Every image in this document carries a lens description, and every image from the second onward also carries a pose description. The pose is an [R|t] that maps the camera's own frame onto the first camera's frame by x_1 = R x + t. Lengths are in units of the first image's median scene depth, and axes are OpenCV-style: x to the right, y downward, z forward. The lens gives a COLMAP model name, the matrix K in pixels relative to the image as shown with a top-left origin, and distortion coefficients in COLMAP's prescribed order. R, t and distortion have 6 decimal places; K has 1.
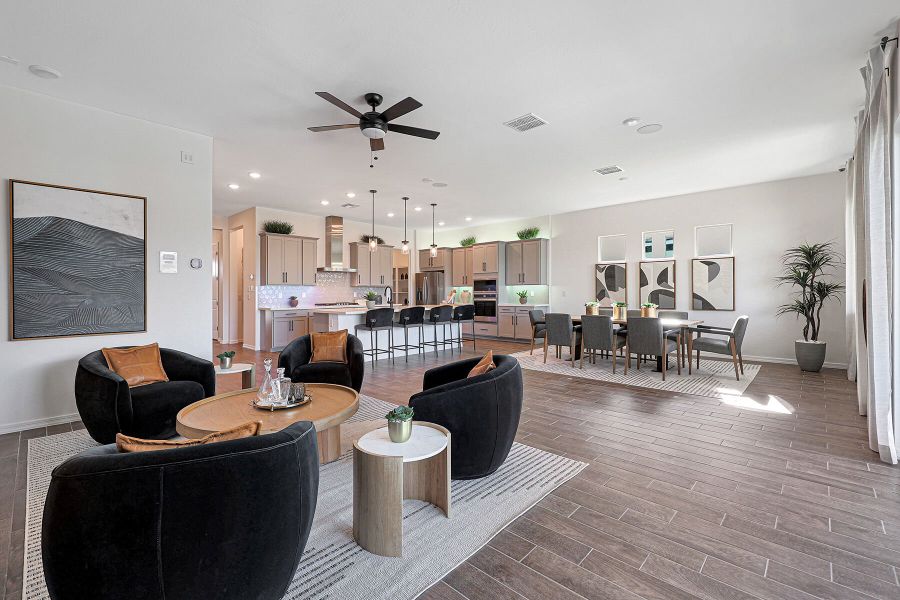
lens RADIAL K [[379.5, 0, 449.3], [0, 379.5, 294.4], [0, 0, 1]] dist [0.004968, 0.000703]
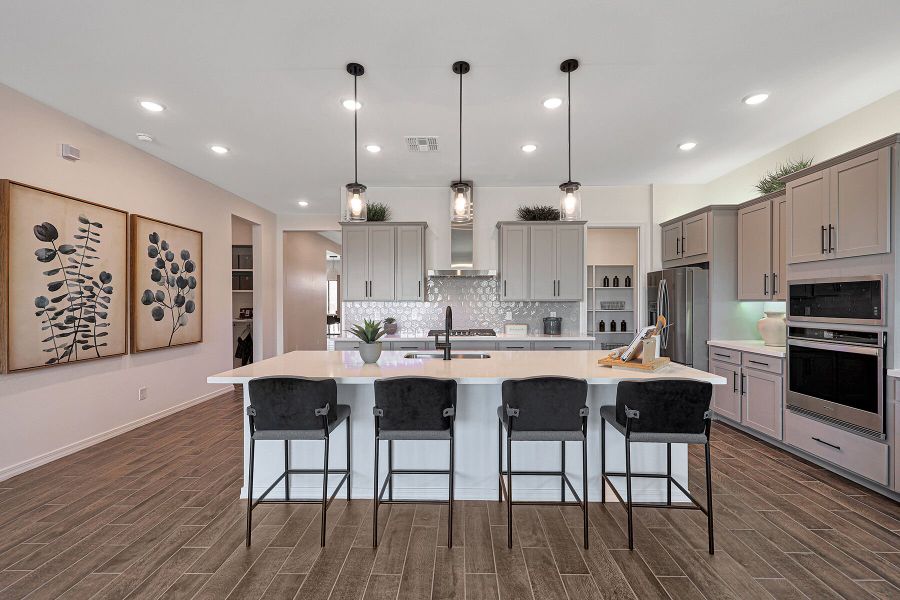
lens RADIAL K [[379.5, 0, 451.0], [0, 379.5, 302.4], [0, 0, 1]] dist [0.004968, 0.000703]
pose [[0.680907, 0.005866, -0.732347, 0.107546], [-0.006300, 0.999978, 0.002152, -0.019469], [0.732343, 0.003149, 0.680929, 0.548572]]
